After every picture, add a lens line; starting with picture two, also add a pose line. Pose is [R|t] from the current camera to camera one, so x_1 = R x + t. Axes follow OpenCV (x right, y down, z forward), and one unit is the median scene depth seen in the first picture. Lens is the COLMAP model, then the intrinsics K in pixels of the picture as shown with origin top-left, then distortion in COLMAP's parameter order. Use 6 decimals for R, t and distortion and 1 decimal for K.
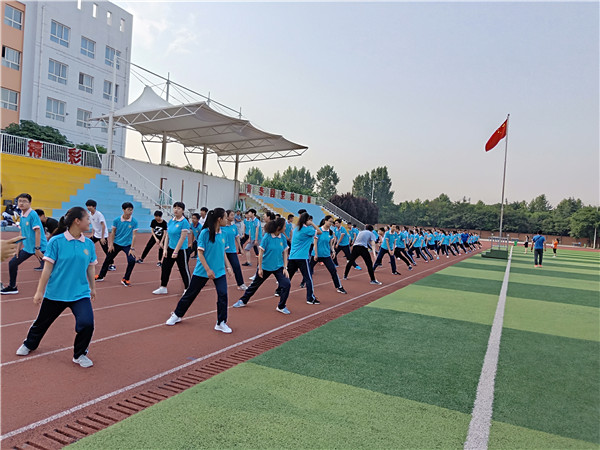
lens RADIAL K [[435.2, 0, 300.0], [0, 435.2, 225.0], [0, 0, 1]] dist [-0.001576, 0.009794]
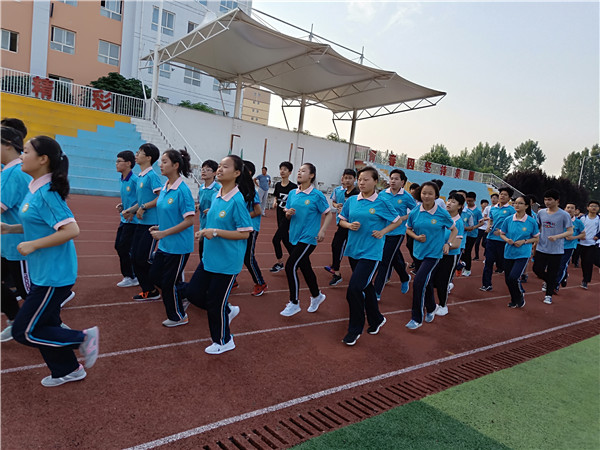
lens RADIAL K [[435.2, 0, 300.0], [0, 435.2, 225.0], [0, 0, 1]] dist [-0.001576, 0.009794]
pose [[0.901158, 0.078923, -0.426245, 0.080380], [-0.061297, 0.996606, 0.054938, 0.002620], [0.429135, -0.023380, 0.902938, 0.191648]]
